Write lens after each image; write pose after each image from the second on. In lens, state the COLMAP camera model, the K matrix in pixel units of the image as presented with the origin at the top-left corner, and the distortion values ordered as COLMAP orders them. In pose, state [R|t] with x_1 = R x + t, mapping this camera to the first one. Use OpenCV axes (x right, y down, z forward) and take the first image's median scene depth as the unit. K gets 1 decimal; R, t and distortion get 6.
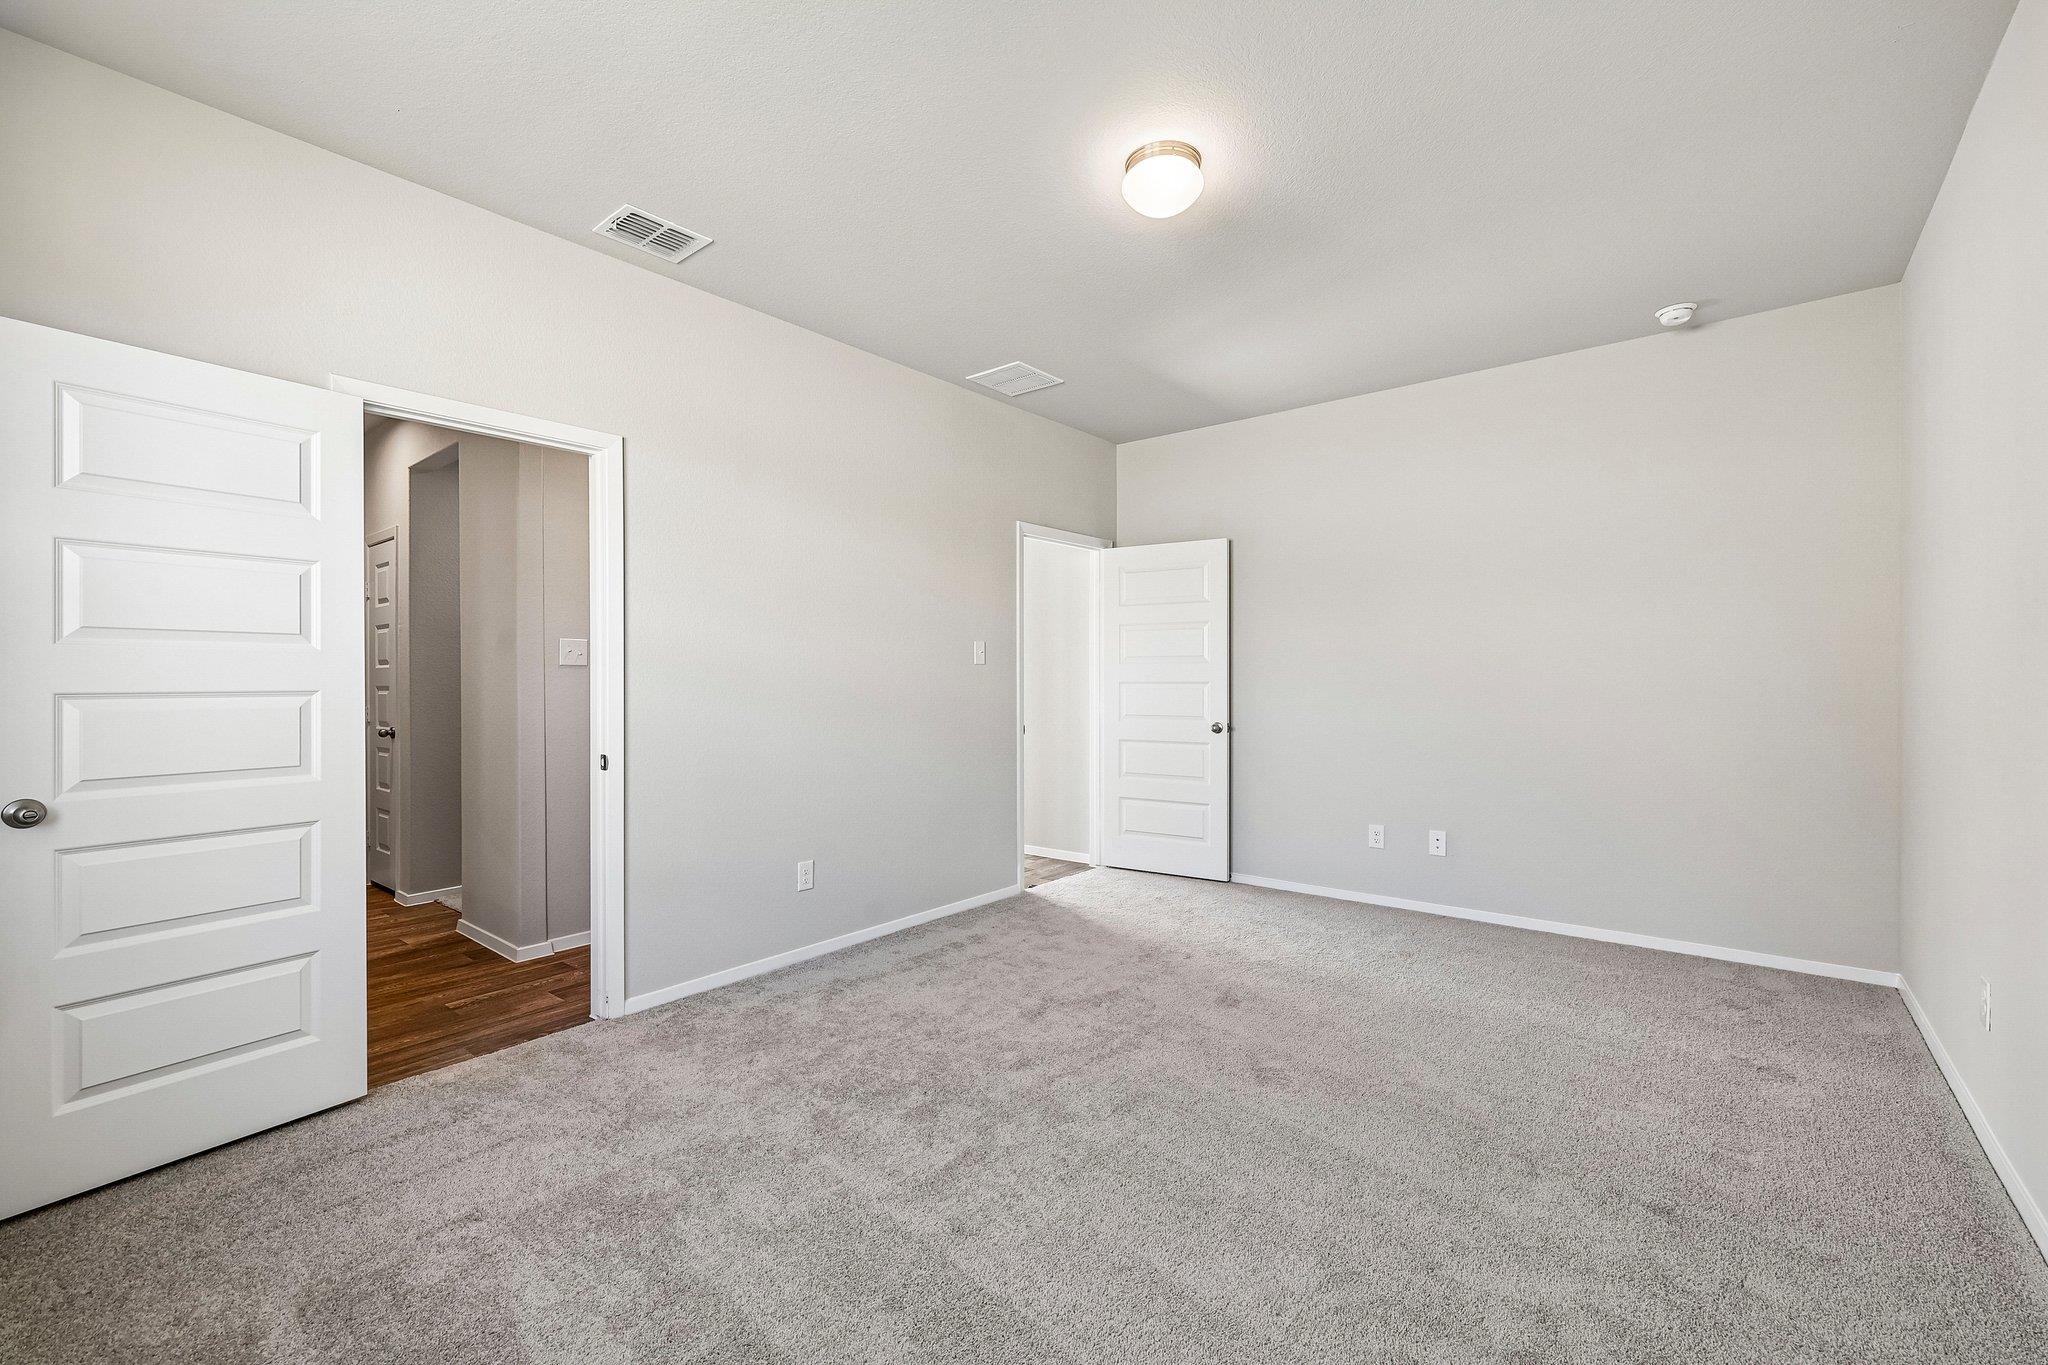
lens RADIAL K [[859.8, 0, 1030.0], [0, 859.8, 680.2], [0, 0, 1]] dist [0.002108, 0.000453]
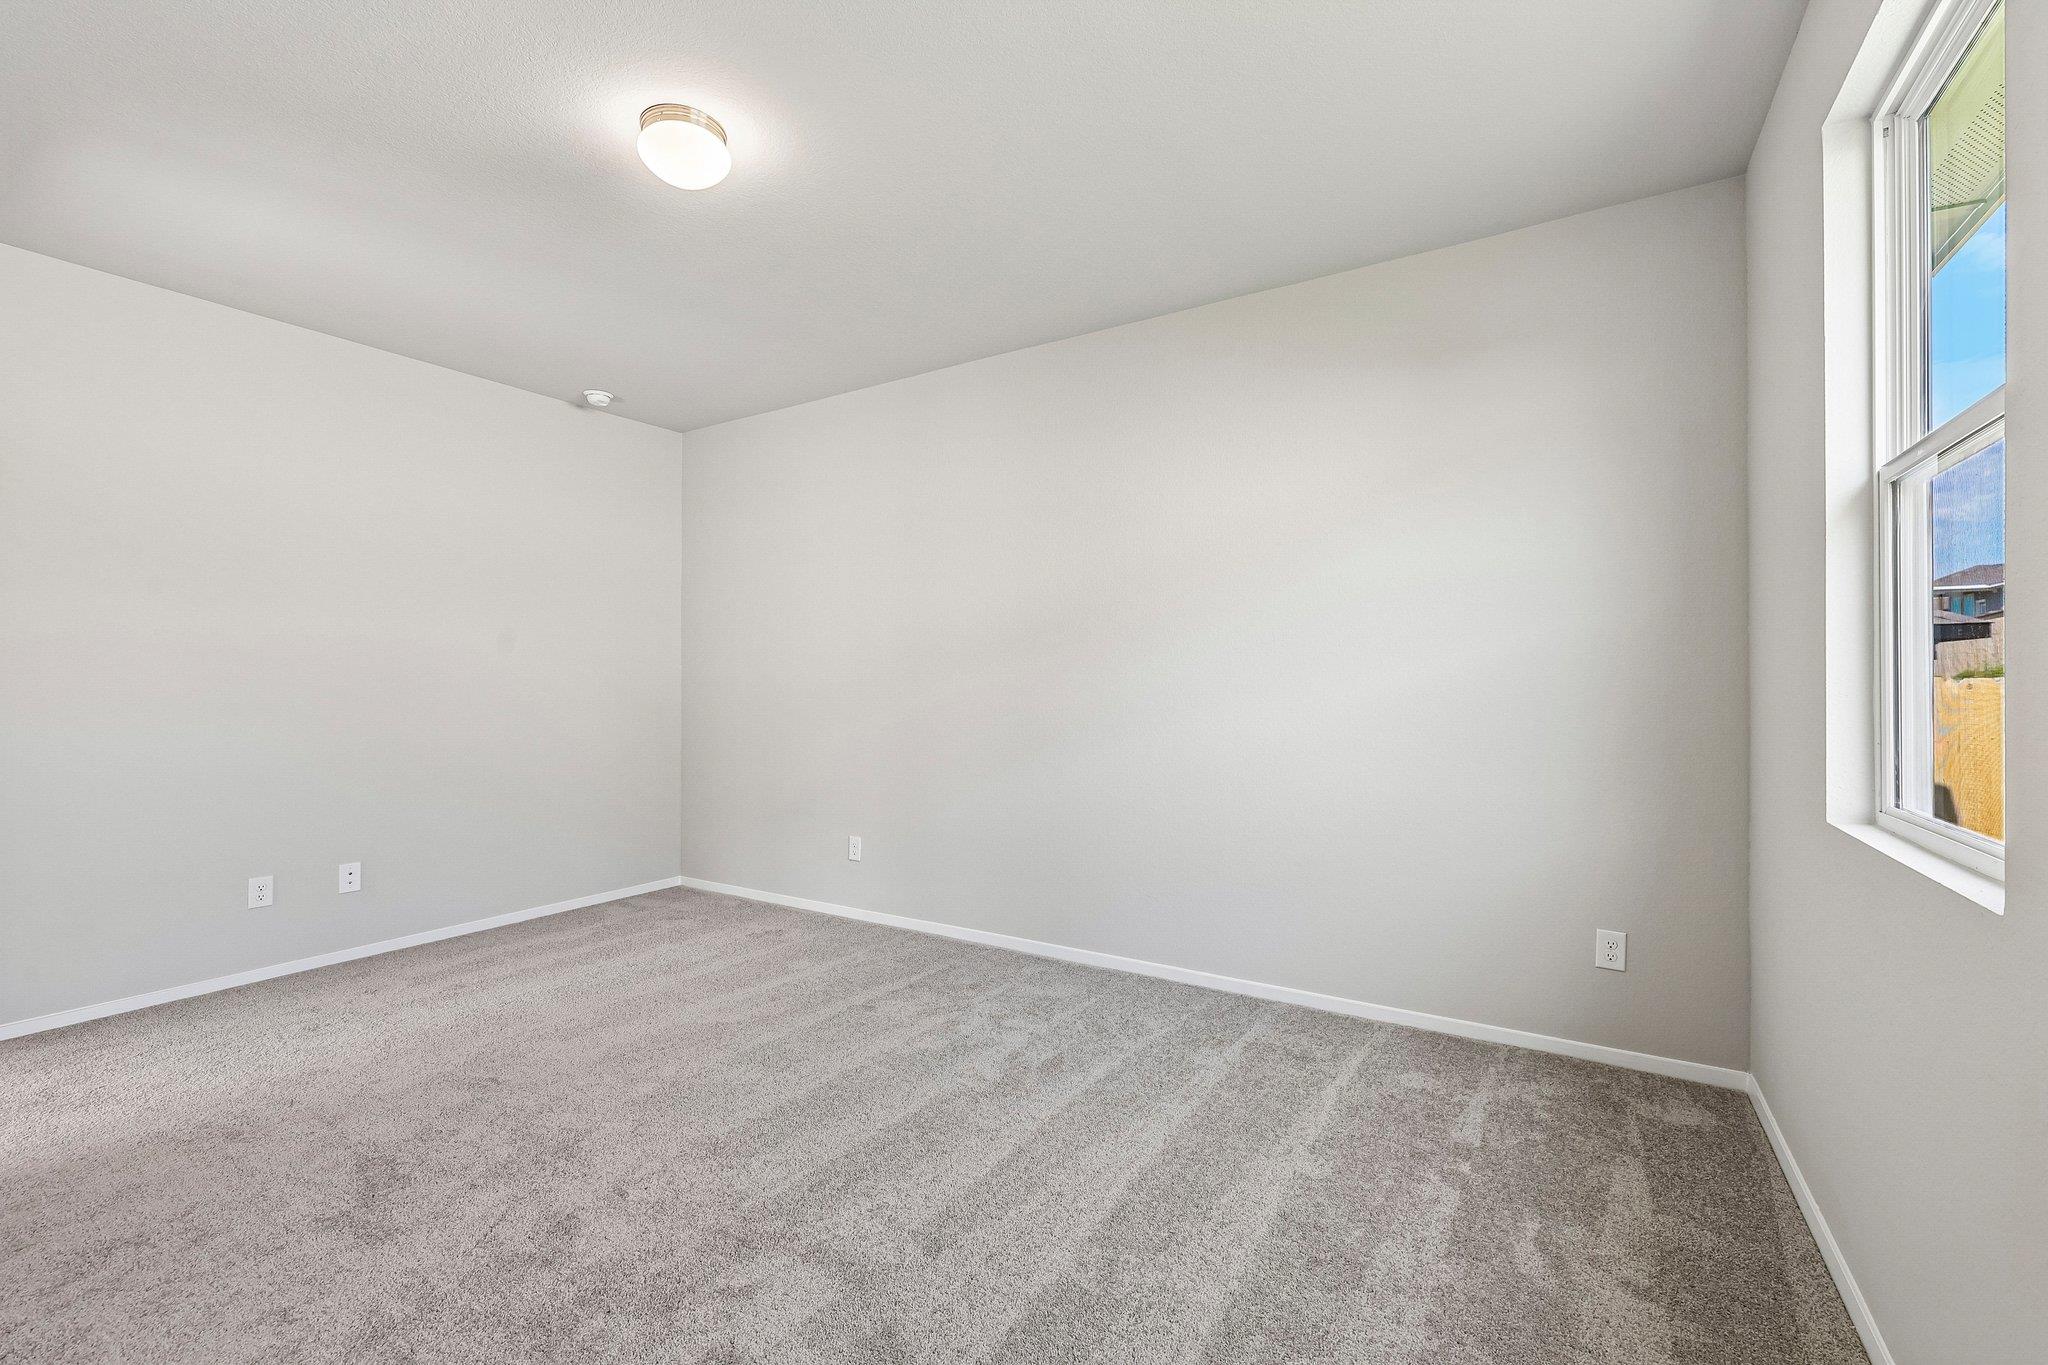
lens RADIAL K [[859.8, 0, 1030.0], [0, 859.8, 680.2], [0, 0, 1]] dist [0.002108, 0.000453]
pose [[-0.121662, 0.006988, 0.992547, -0.552203], [0.002649, 0.999974, -0.006715, -0.001443], [-0.992568, 0.001812, -0.121678, 0.505841]]
